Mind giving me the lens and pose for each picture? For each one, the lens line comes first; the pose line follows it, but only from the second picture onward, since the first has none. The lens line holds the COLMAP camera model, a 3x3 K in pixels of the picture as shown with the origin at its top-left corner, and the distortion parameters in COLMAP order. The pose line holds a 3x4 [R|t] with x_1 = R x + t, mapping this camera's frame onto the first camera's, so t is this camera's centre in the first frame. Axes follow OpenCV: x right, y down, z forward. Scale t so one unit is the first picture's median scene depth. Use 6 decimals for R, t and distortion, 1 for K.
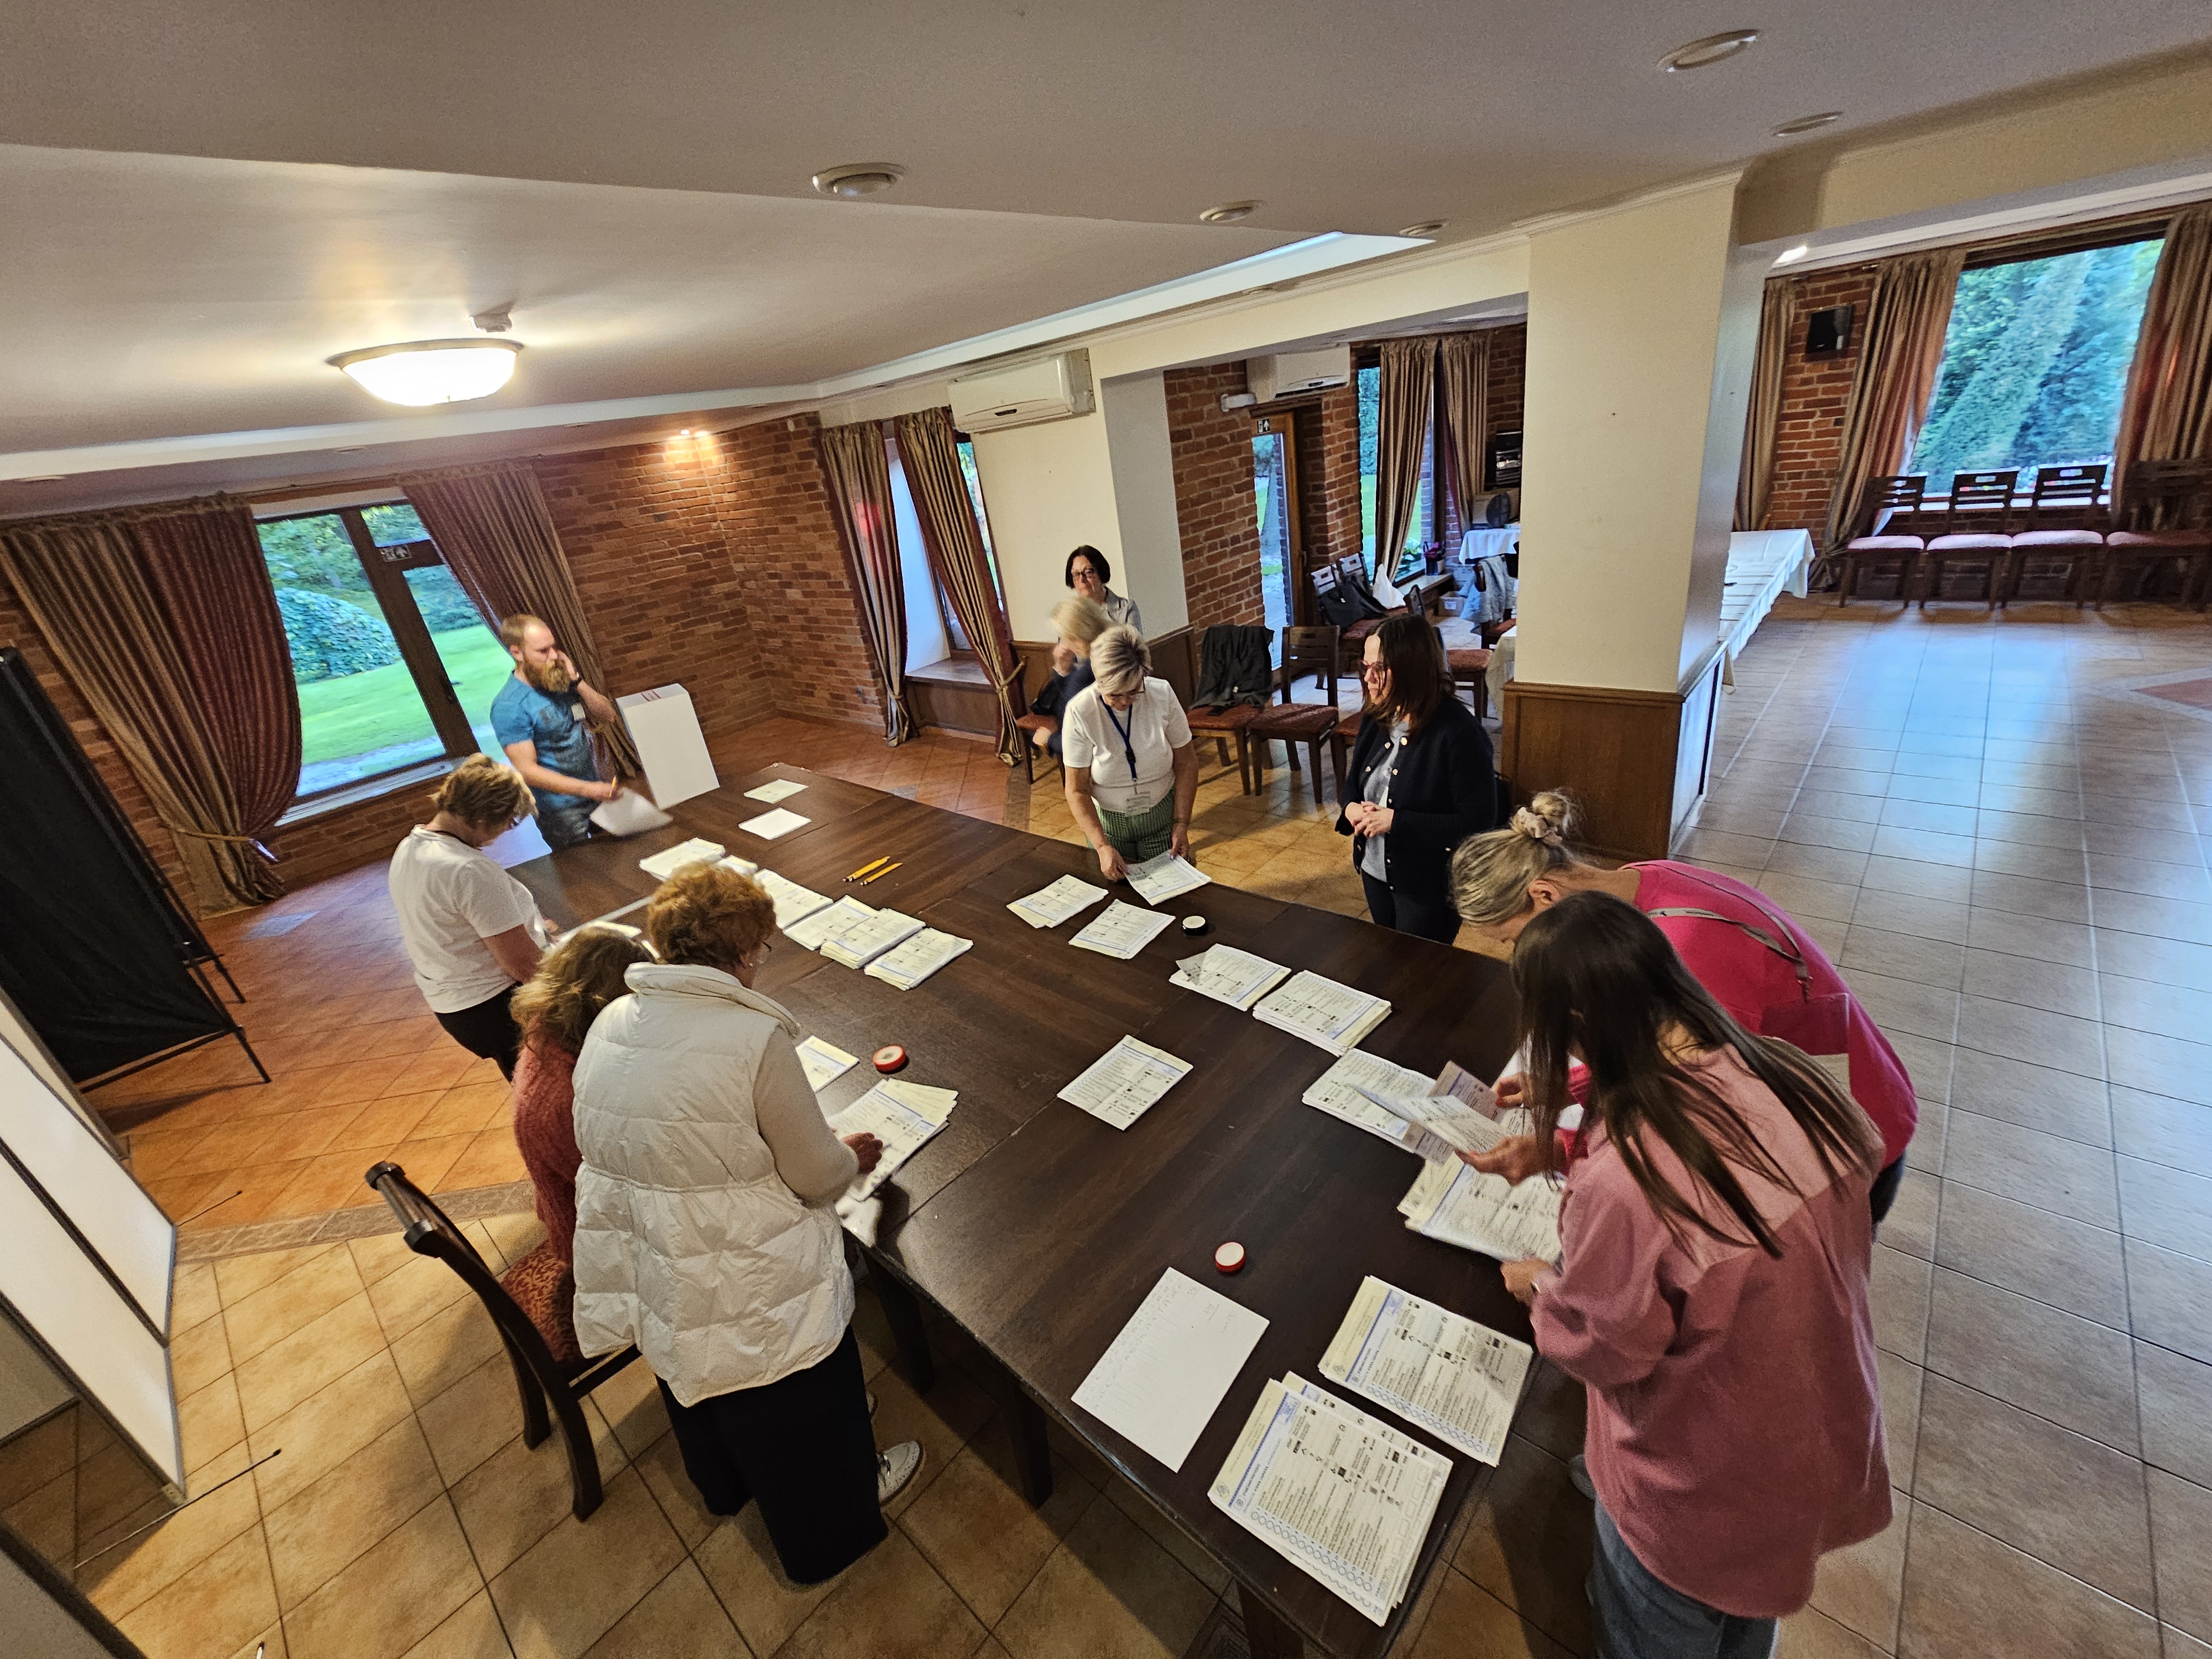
lens RADIAL K [[899.5, 0, 1106.0], [0, 899.5, 829.5], [0, 0, 1]] dist [-0.001447, 0.000027]
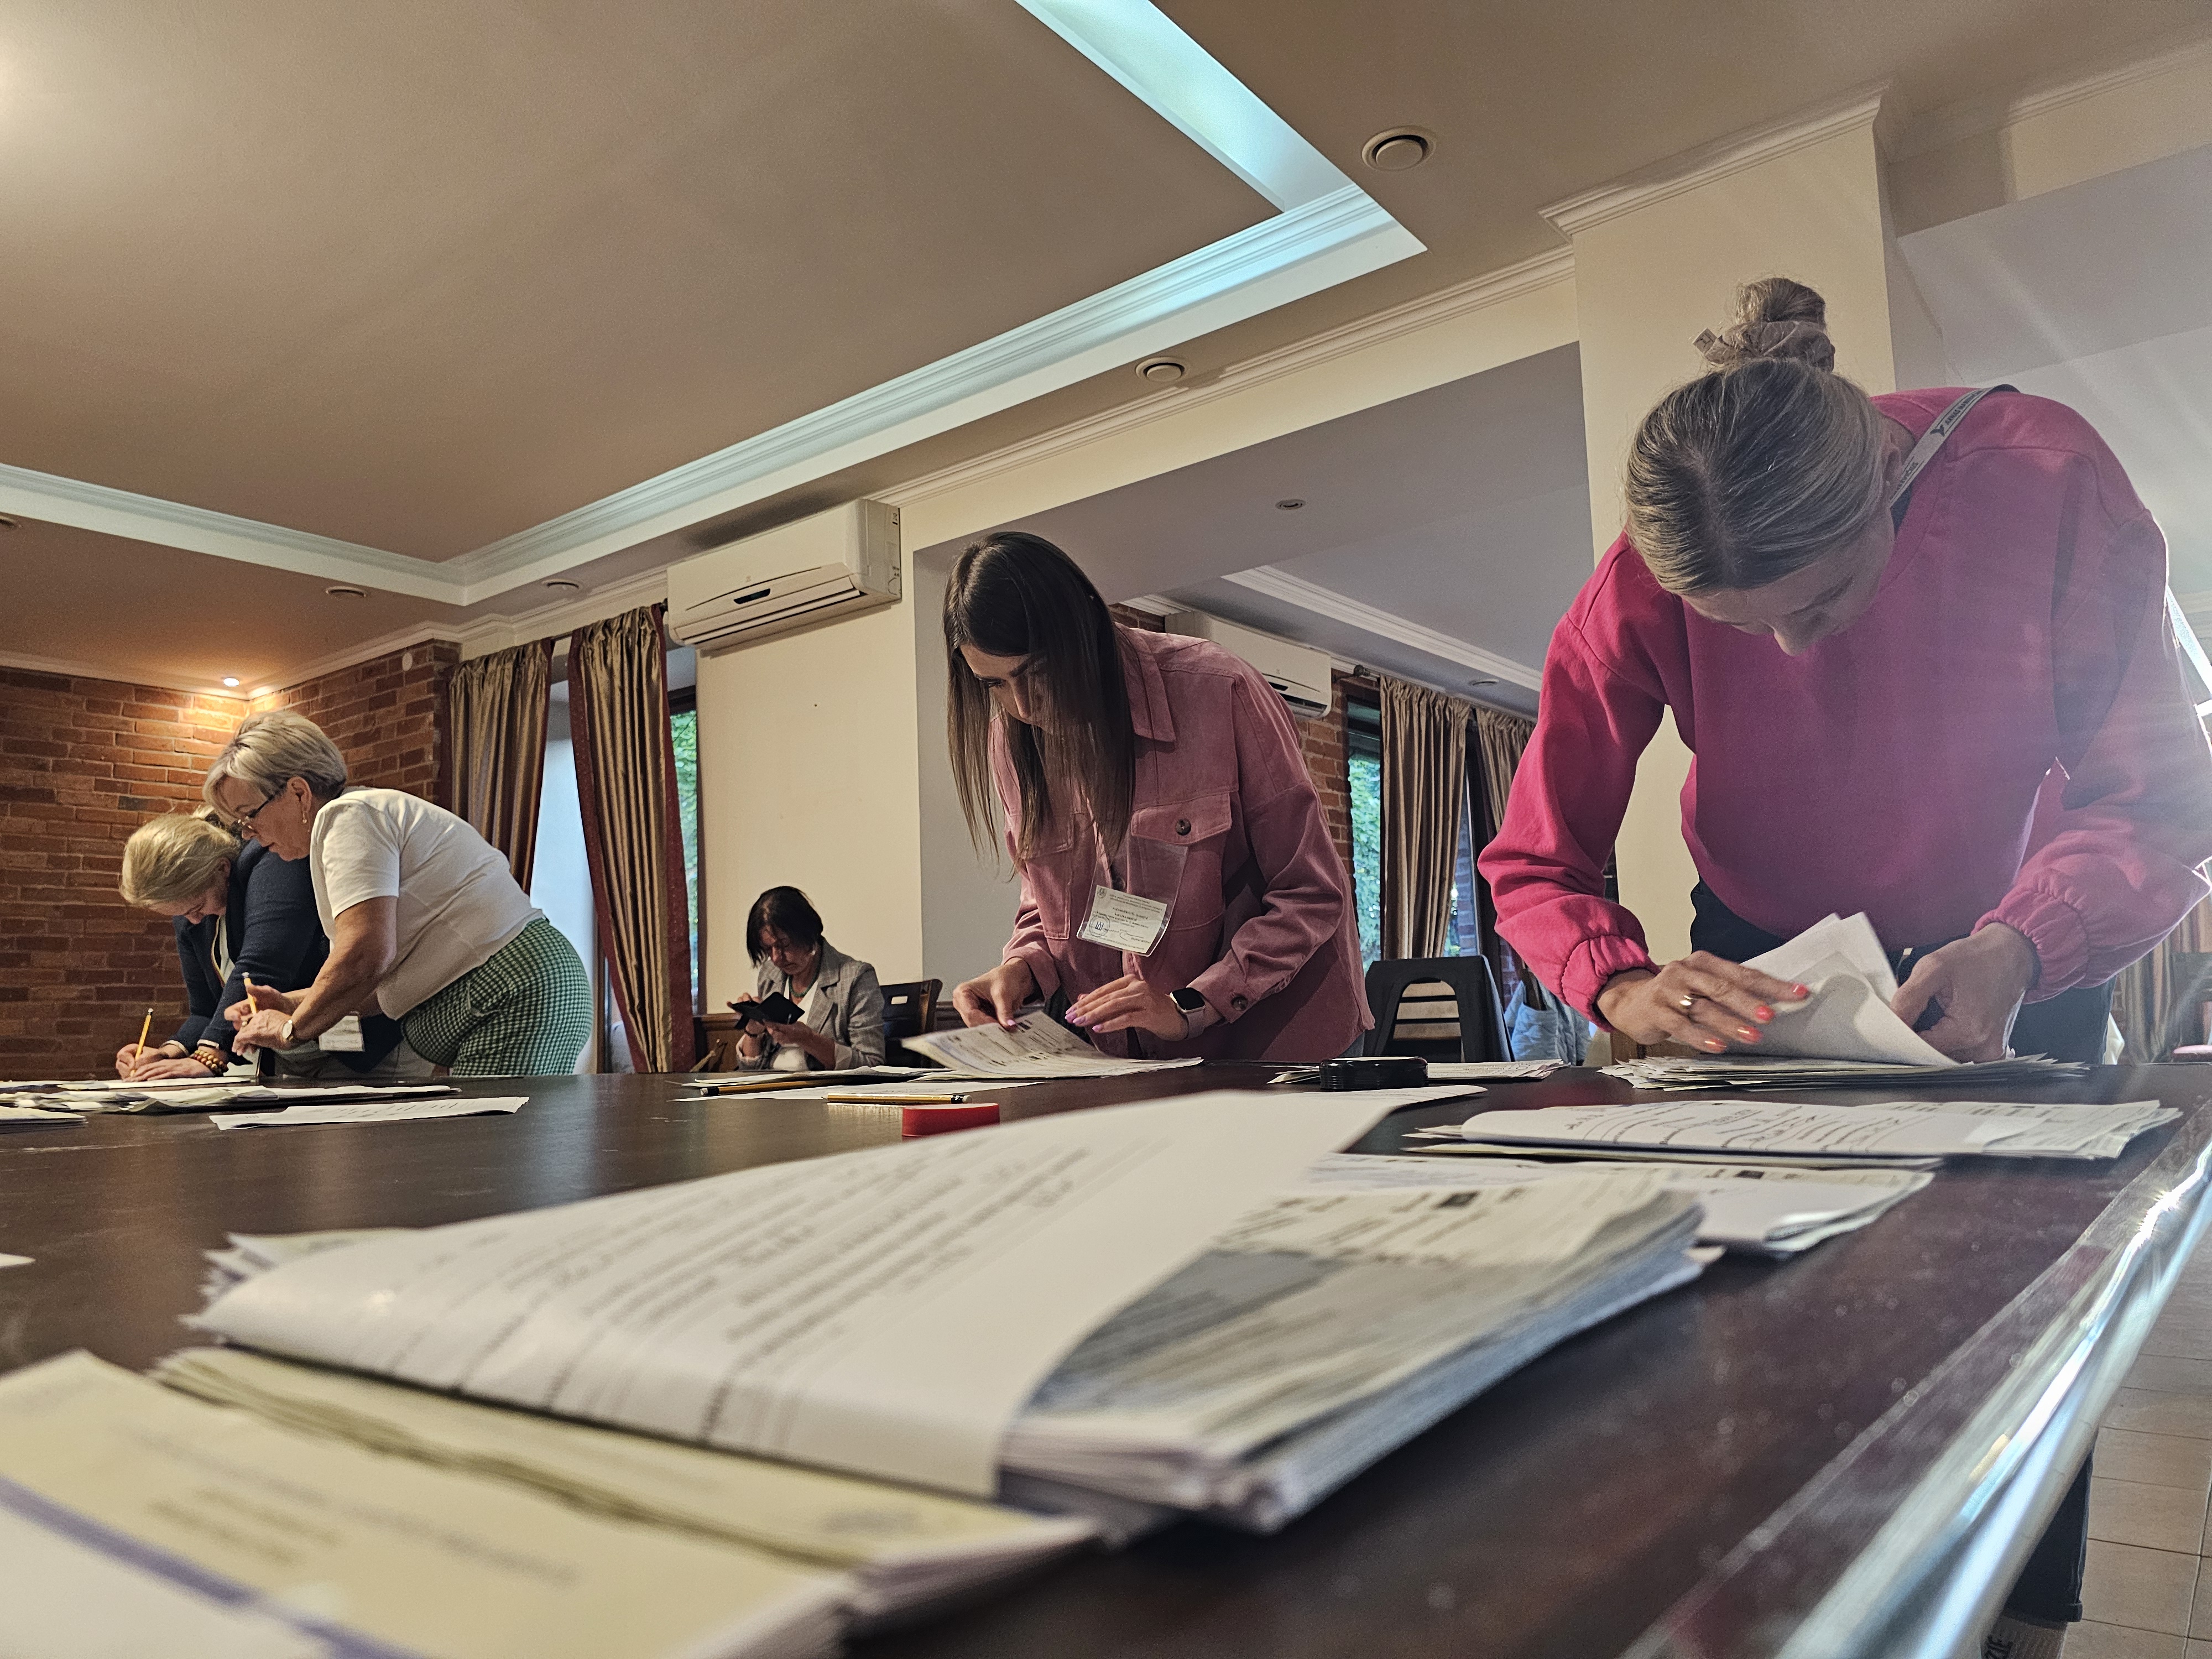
lens RADIAL K [[1477.8, 0, 1095.9], [0, 1477.8, 843.4], [0, 0, 1]] dist [0.043270, -0.043794]
pose [[0.992383, 0.113149, 0.048722, 0.065058], [-0.071418, 0.850655, -0.520850, 0.129547], [-0.100379, 0.513403, 0.852257, 0.174976]]
